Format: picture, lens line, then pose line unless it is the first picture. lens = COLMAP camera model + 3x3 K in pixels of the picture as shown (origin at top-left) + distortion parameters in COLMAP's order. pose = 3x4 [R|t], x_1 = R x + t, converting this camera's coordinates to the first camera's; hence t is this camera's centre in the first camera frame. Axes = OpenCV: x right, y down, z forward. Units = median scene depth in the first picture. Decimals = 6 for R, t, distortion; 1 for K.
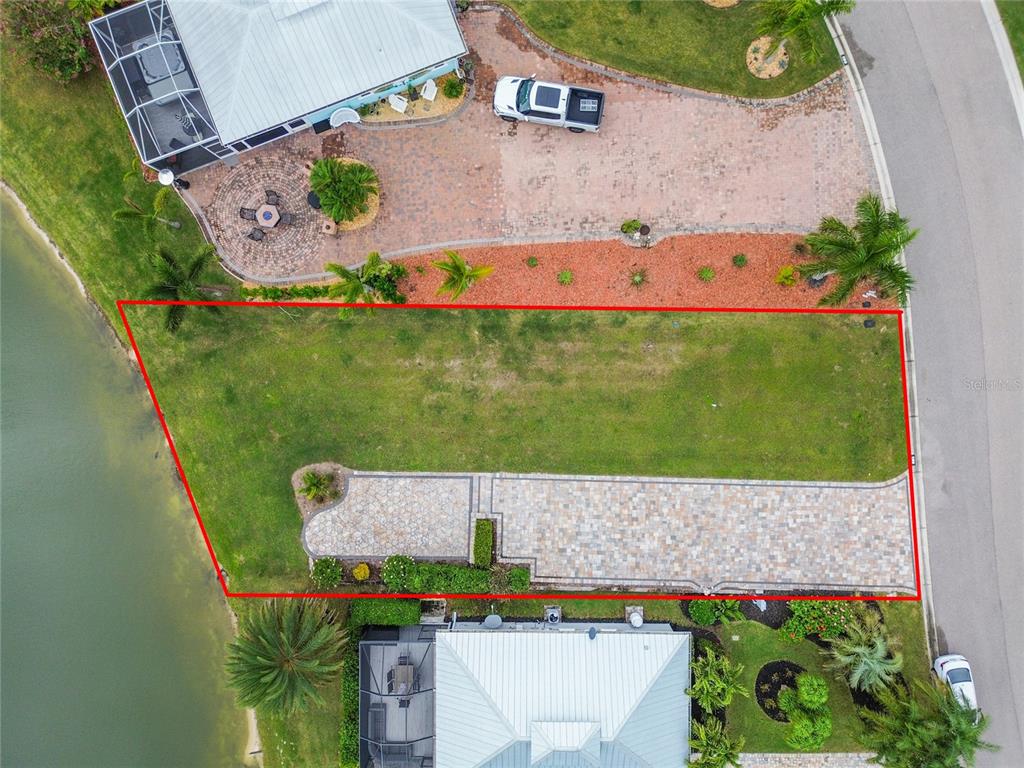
lens RADIAL K [[743.5, 0, 511.1], [0, 743.5, 382.3], [0, 0, 1]] dist [0.079852, -0.083797]
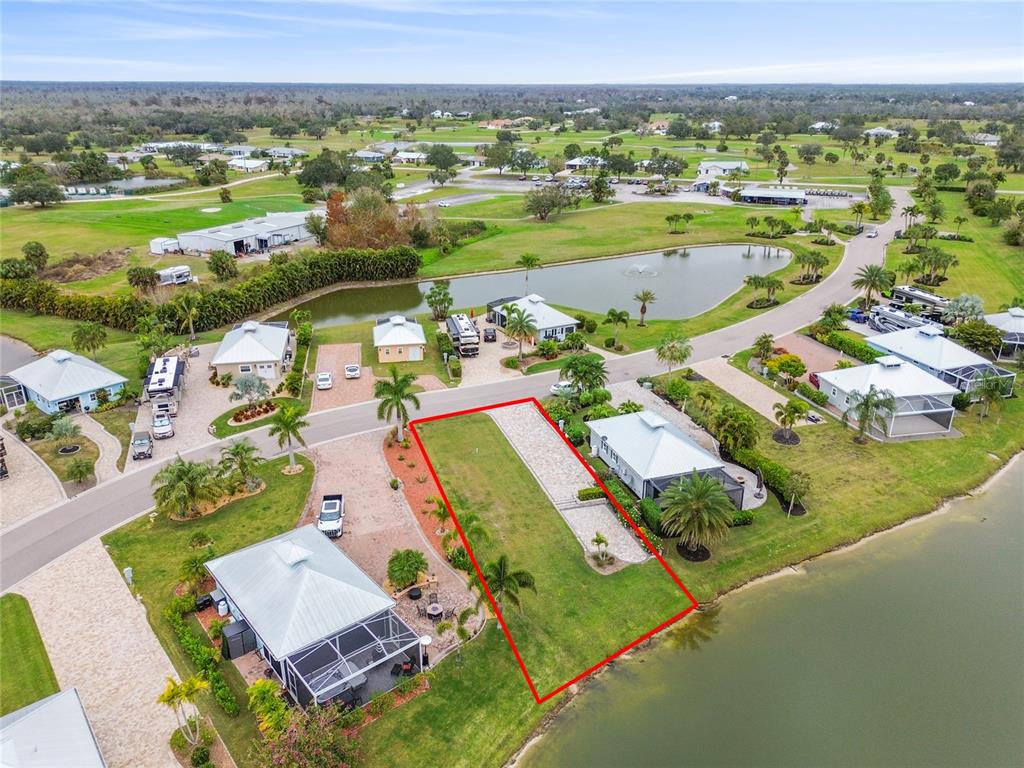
lens RADIAL K [[743.5, 0, 511.1], [0, 743.5, 382.3], [0, 0, 1]] dist [0.079852, -0.083797]
pose [[-0.319473, -0.347171, 0.881708, -1.388505], [0.947018, -0.149447, 0.284293, -0.405019], [0.033070, 0.925818, 0.376521, 0.106418]]
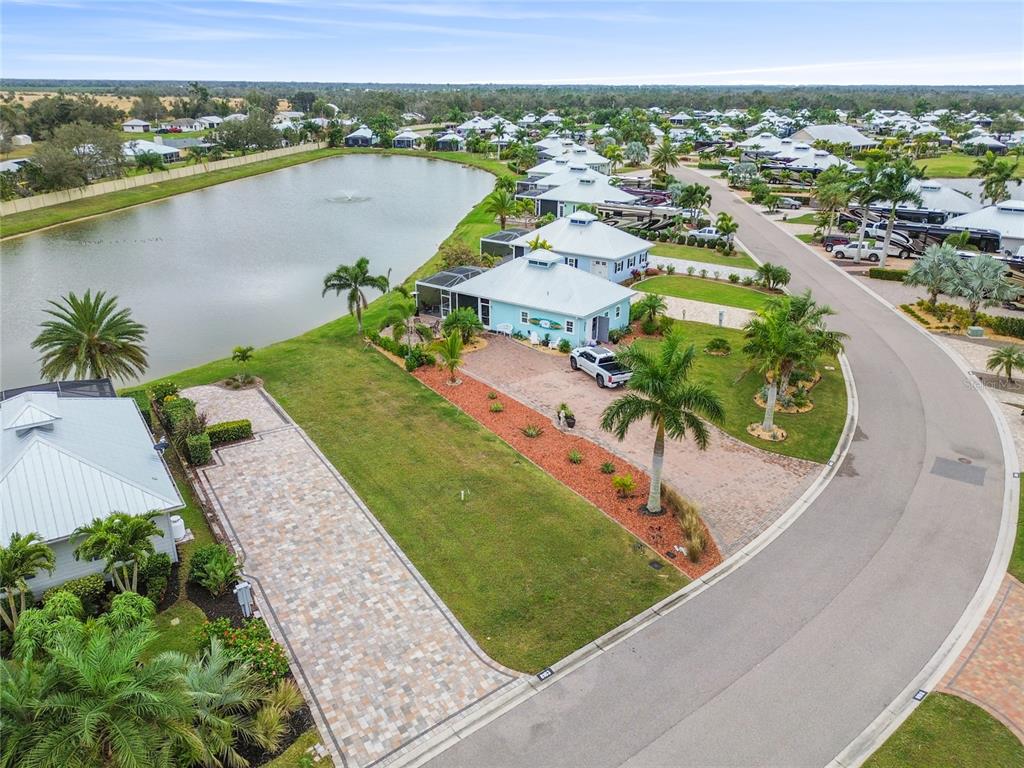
lens RADIAL K [[743.5, 0, 511.1], [0, 743.5, 382.3], [0, 0, 1]] dist [0.079852, -0.083797]
pose [[0.549541, 0.317230, -0.772897, 0.919369], [-0.834630, 0.167041, -0.524872, 0.411247], [-0.037399, 0.933521, 0.356566, 0.557466]]
